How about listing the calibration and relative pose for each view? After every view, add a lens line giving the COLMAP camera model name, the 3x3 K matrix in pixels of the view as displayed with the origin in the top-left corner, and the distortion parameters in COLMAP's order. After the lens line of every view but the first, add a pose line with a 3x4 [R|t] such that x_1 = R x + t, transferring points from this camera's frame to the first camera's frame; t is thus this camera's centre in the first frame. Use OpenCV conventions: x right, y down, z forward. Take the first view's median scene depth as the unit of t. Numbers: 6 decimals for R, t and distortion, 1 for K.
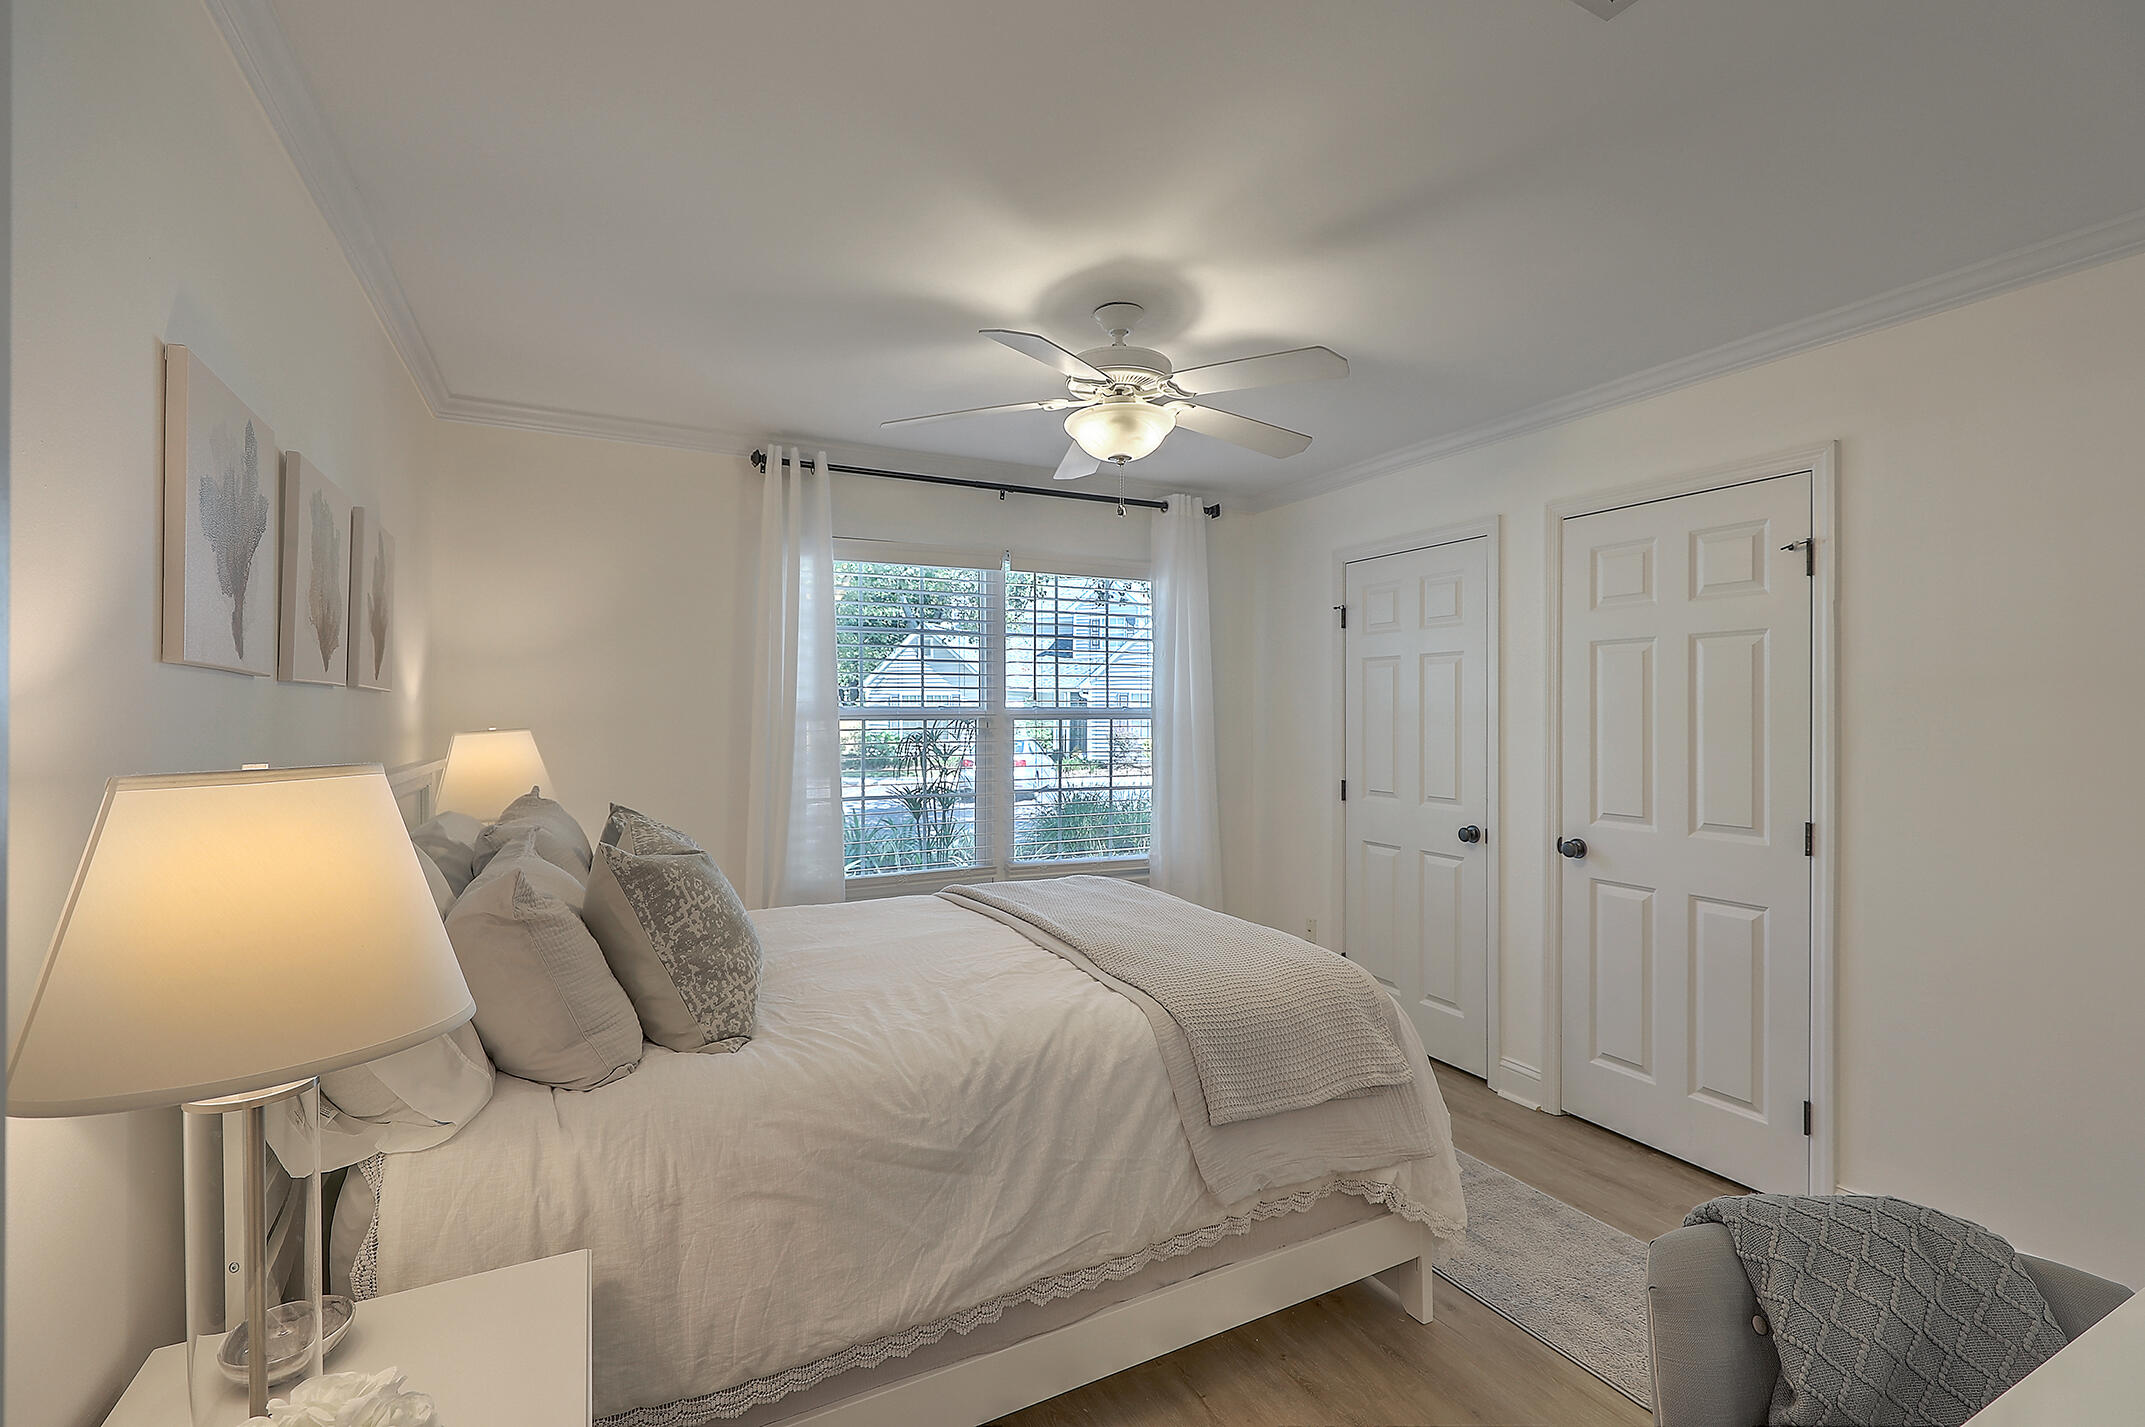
lens RADIAL K [[955.1, 0, 1076.8], [0, 955.1, 722.9], [0, 0, 1]] dist [-0.004436, 0.000165]
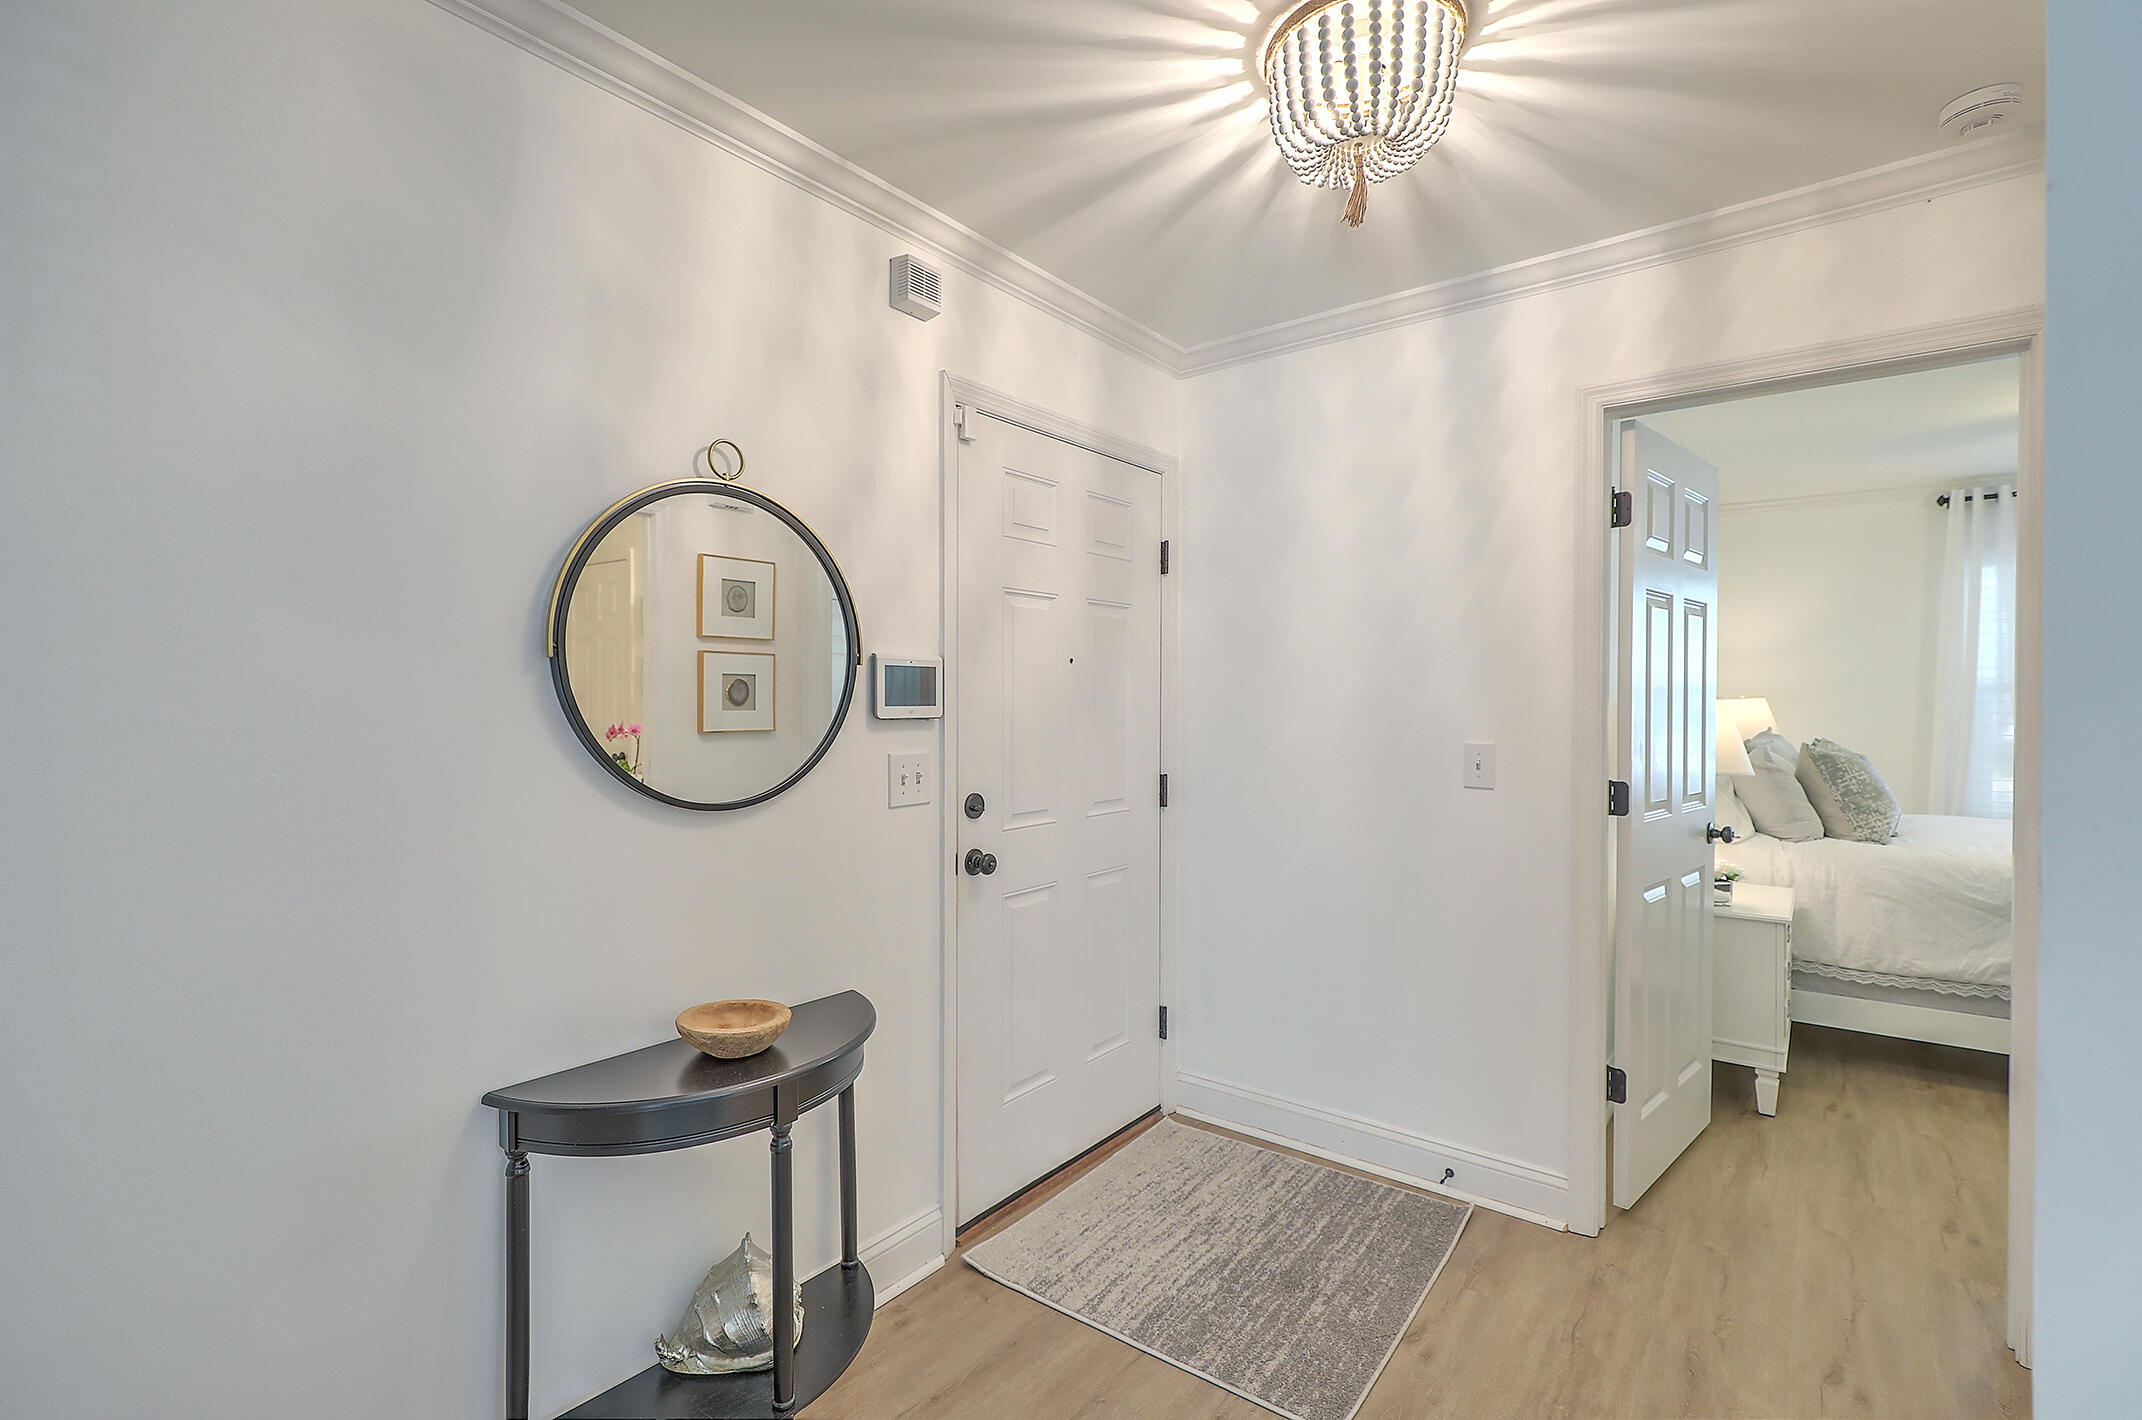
lens RADIAL K [[956.0, 0, 1070.9], [0, 956.0, 710.6], [0, 0, 1]] dist [-0.008107, 0.000816]
pose [[0.418398, 0.010096, -0.908208, 0.819343], [0.000329, 0.999936, 0.011267, 0.022319], [0.908264, -0.005013, 0.418368, -1.516052]]
